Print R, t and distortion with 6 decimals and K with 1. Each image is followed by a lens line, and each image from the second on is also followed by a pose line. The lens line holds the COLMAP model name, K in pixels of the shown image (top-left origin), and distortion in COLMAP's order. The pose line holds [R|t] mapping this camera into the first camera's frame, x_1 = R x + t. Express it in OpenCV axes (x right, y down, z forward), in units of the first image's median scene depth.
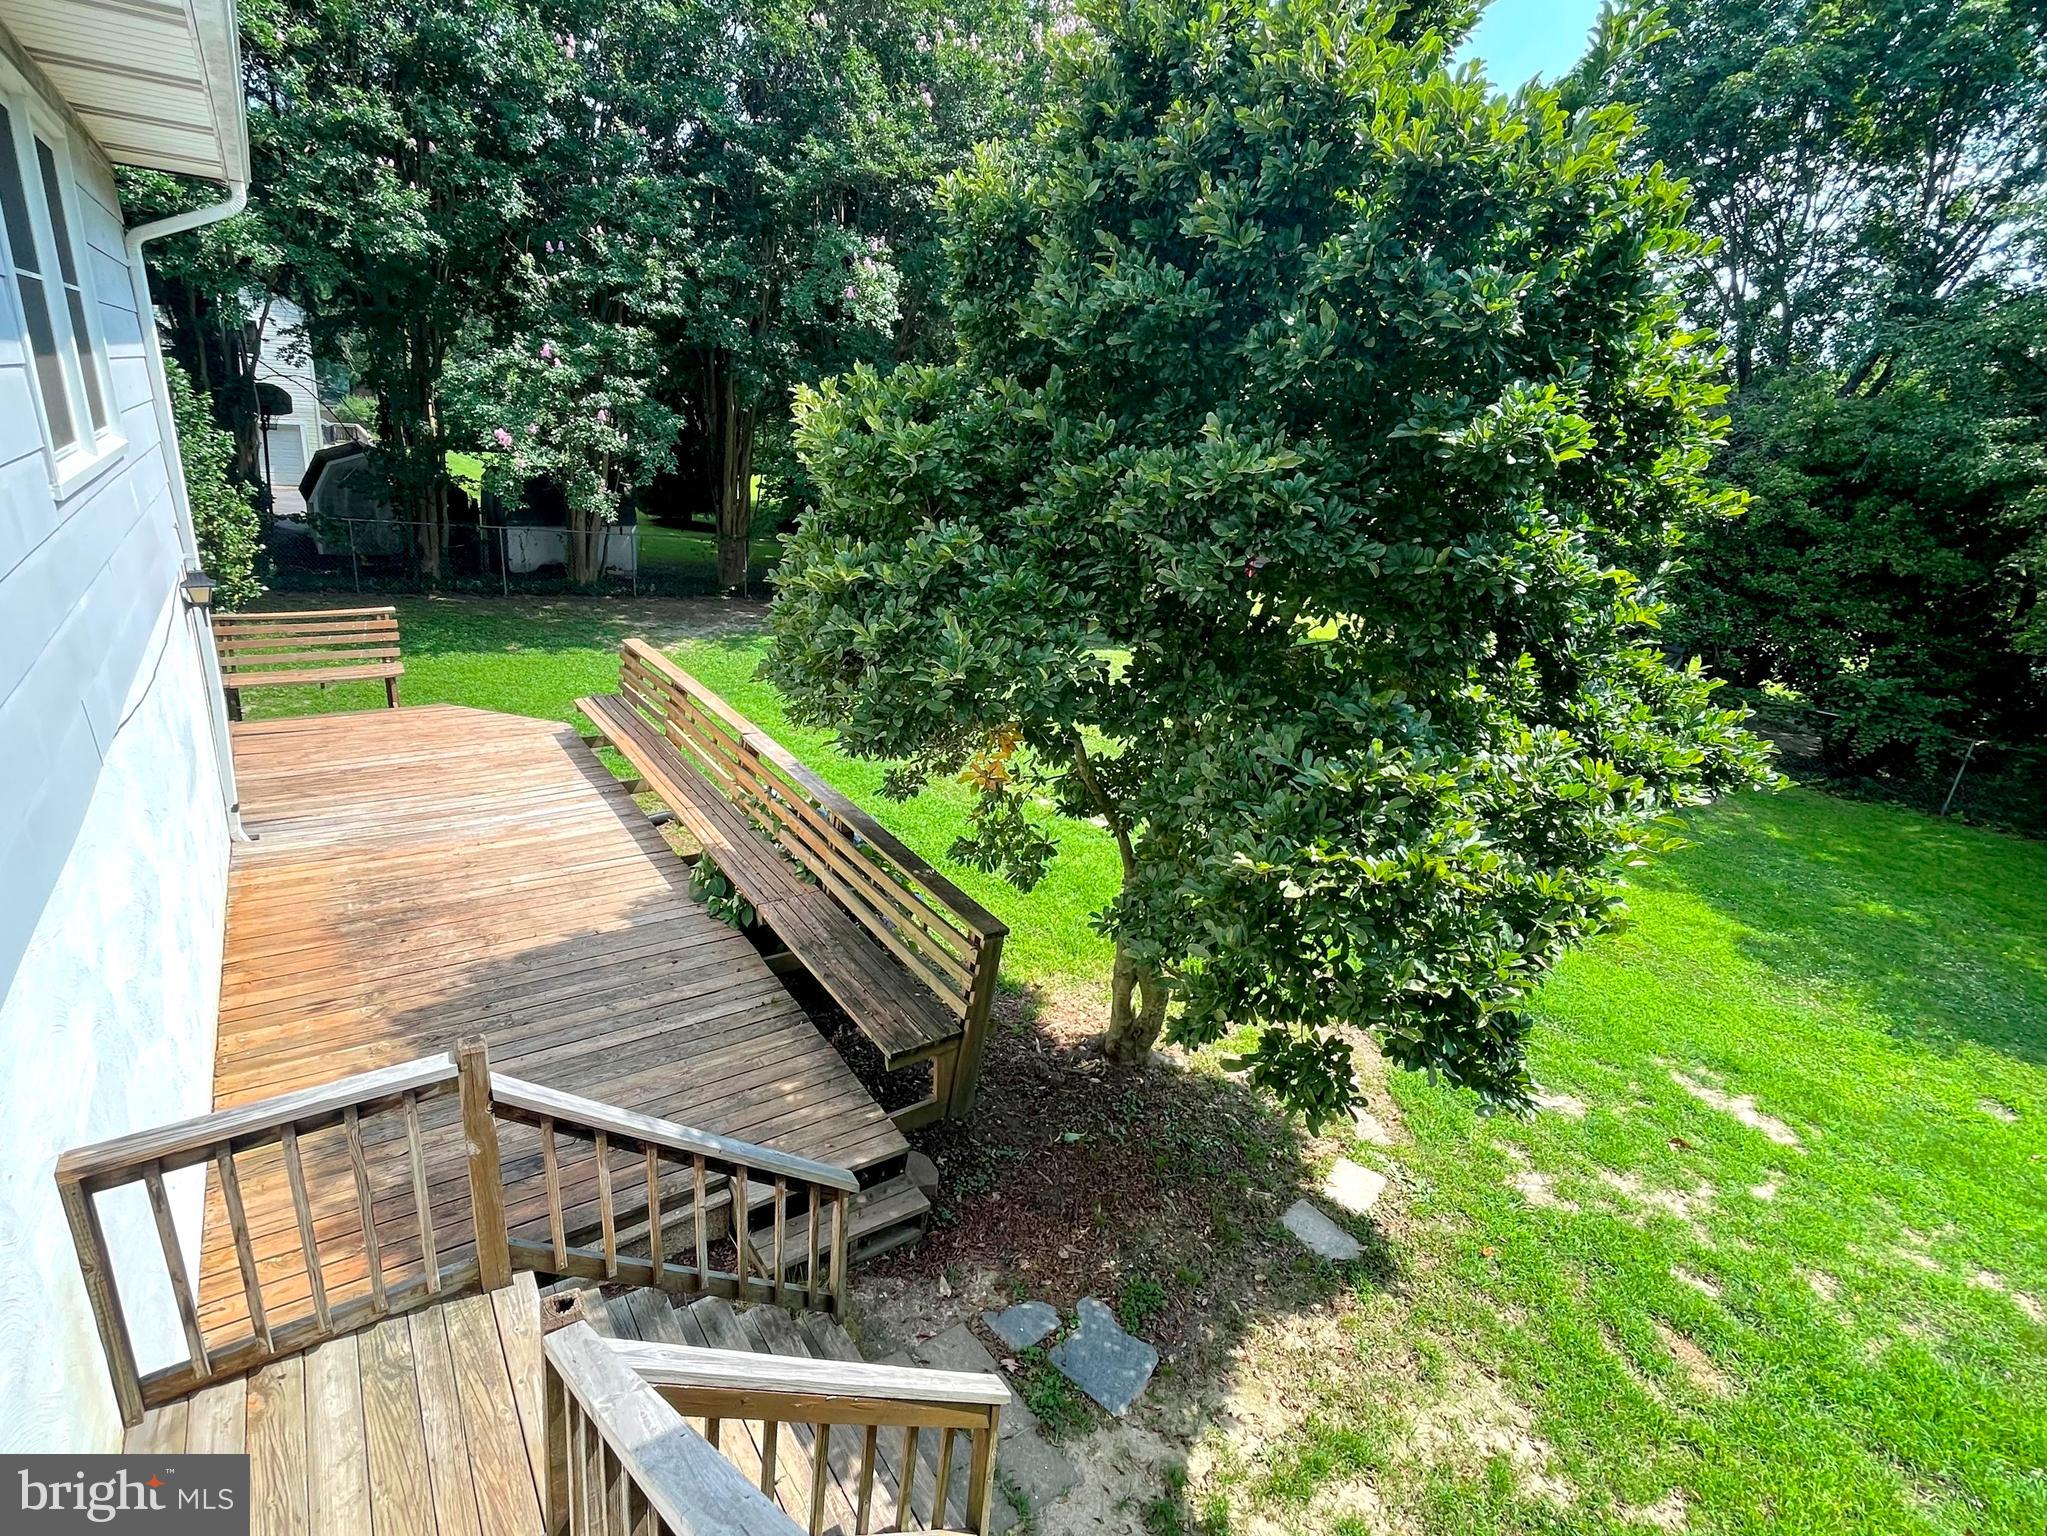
lens RADIAL K [[996.8, 0, 961.6], [0, 996.8, 765.9], [0, 0, 1]] dist [-0.028849, 0.021691]
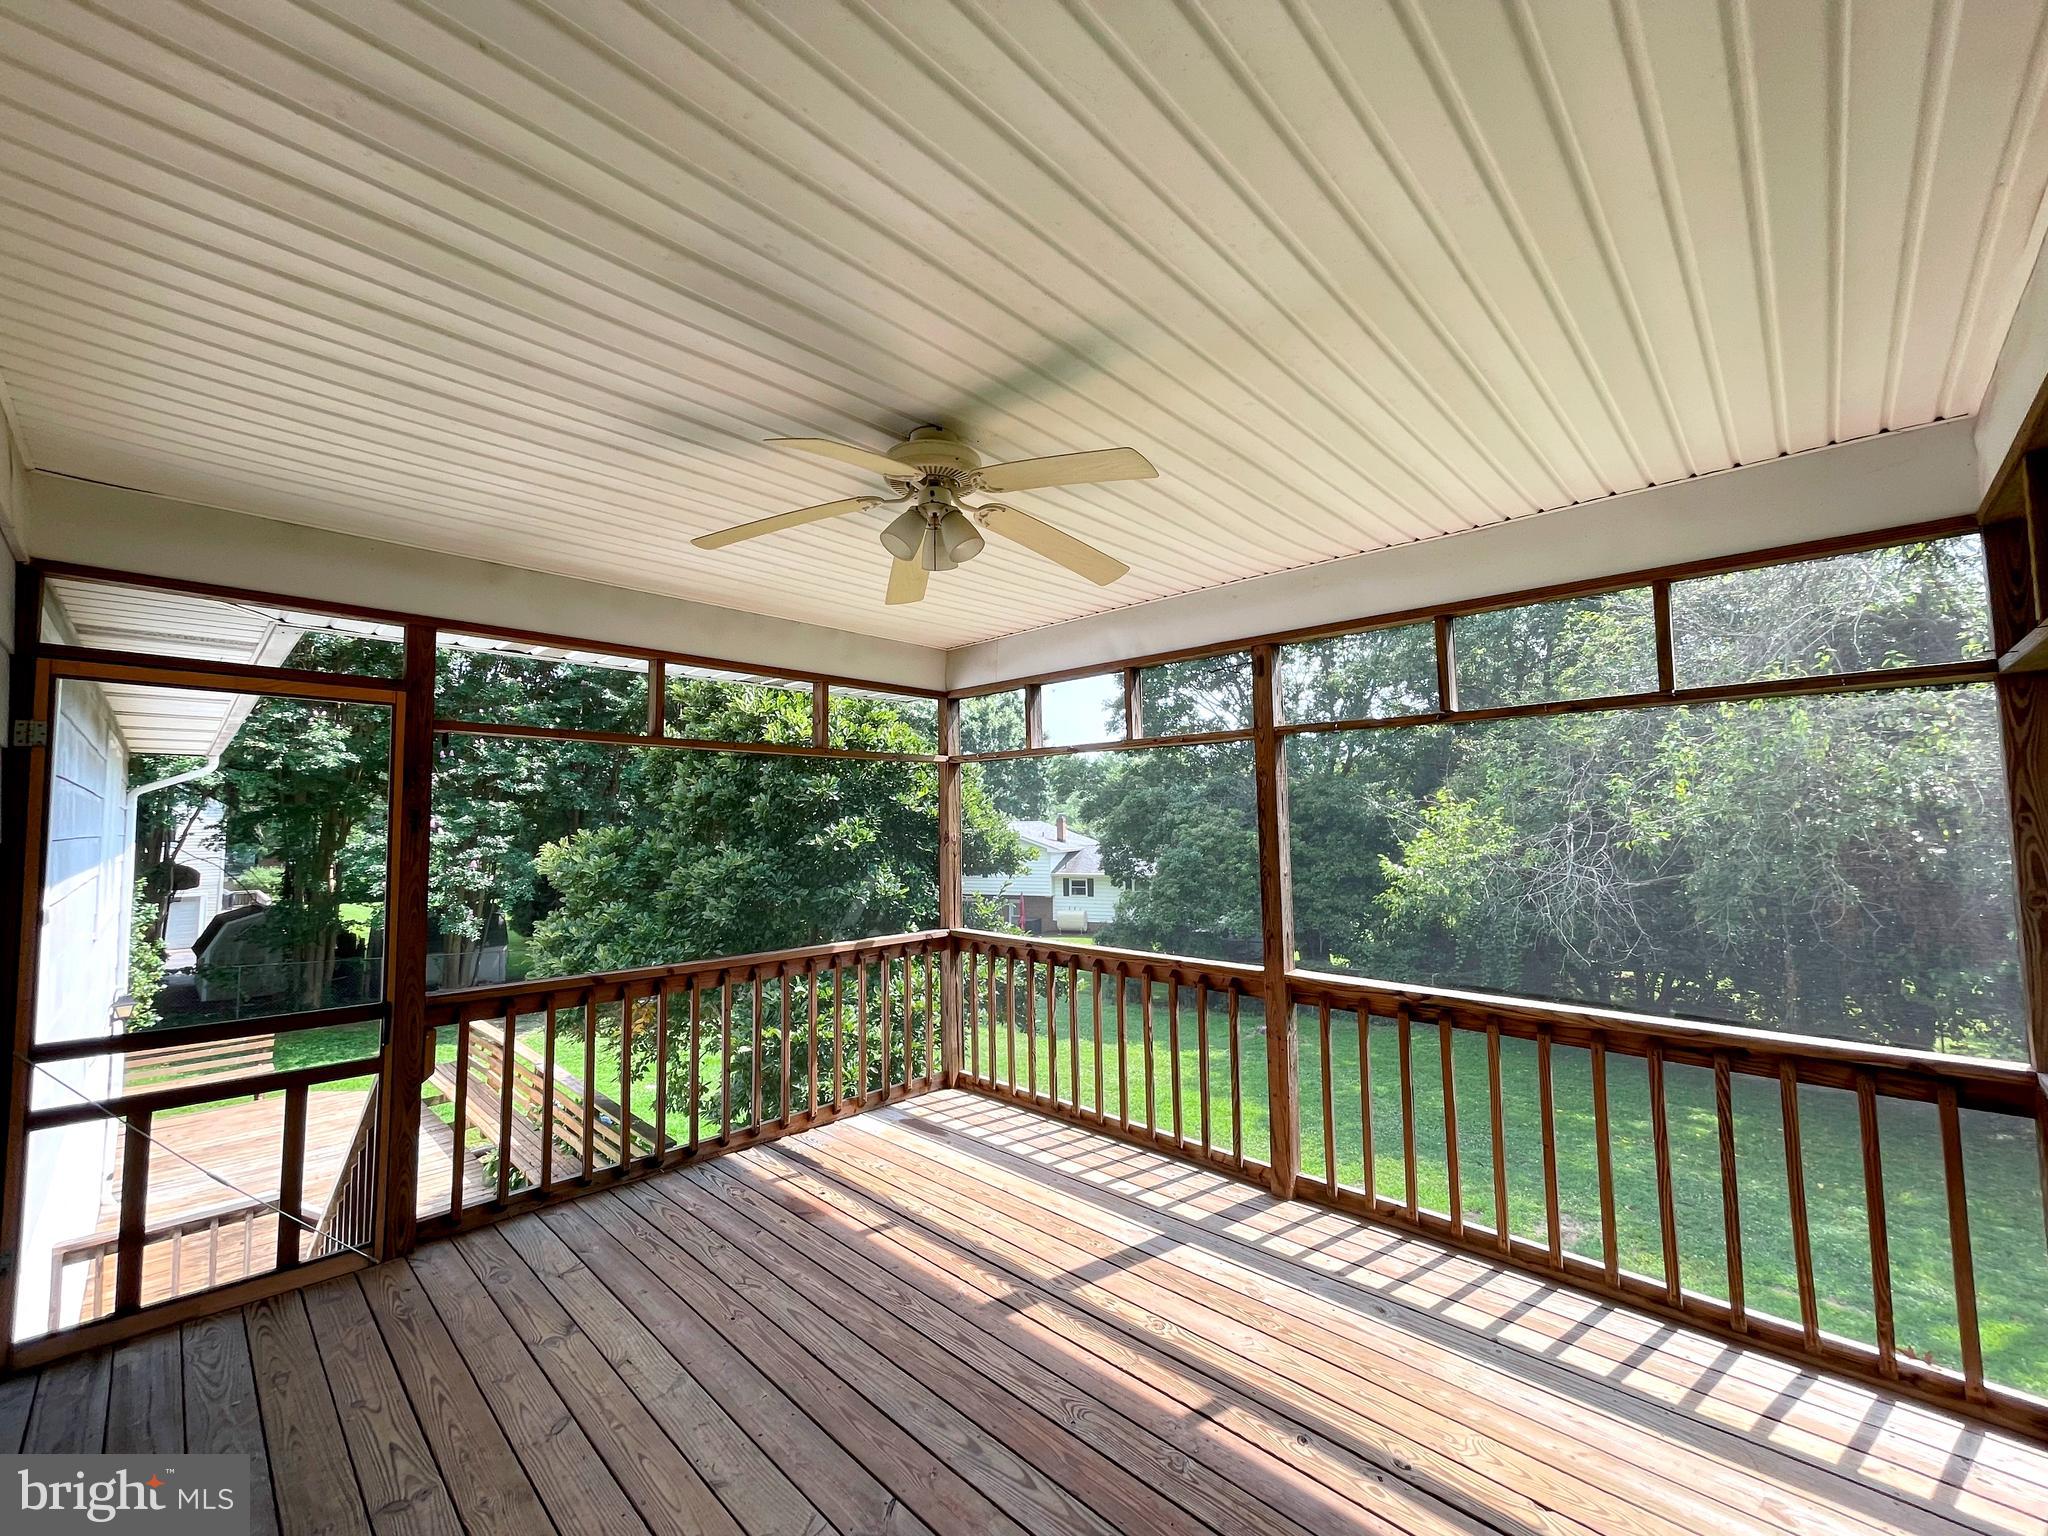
lens RADIAL K [[843.4, 0, 1023.6], [0, 843.4, 761.9], [0, 0, 1]] dist [-0.024215, 0.011366]
pose [[0.971673, -0.076580, 0.223579, 0.123371], [0.159614, 0.910324, -0.381881, 0.076784], [-0.174285, 0.406749, 0.896761, -0.216638]]
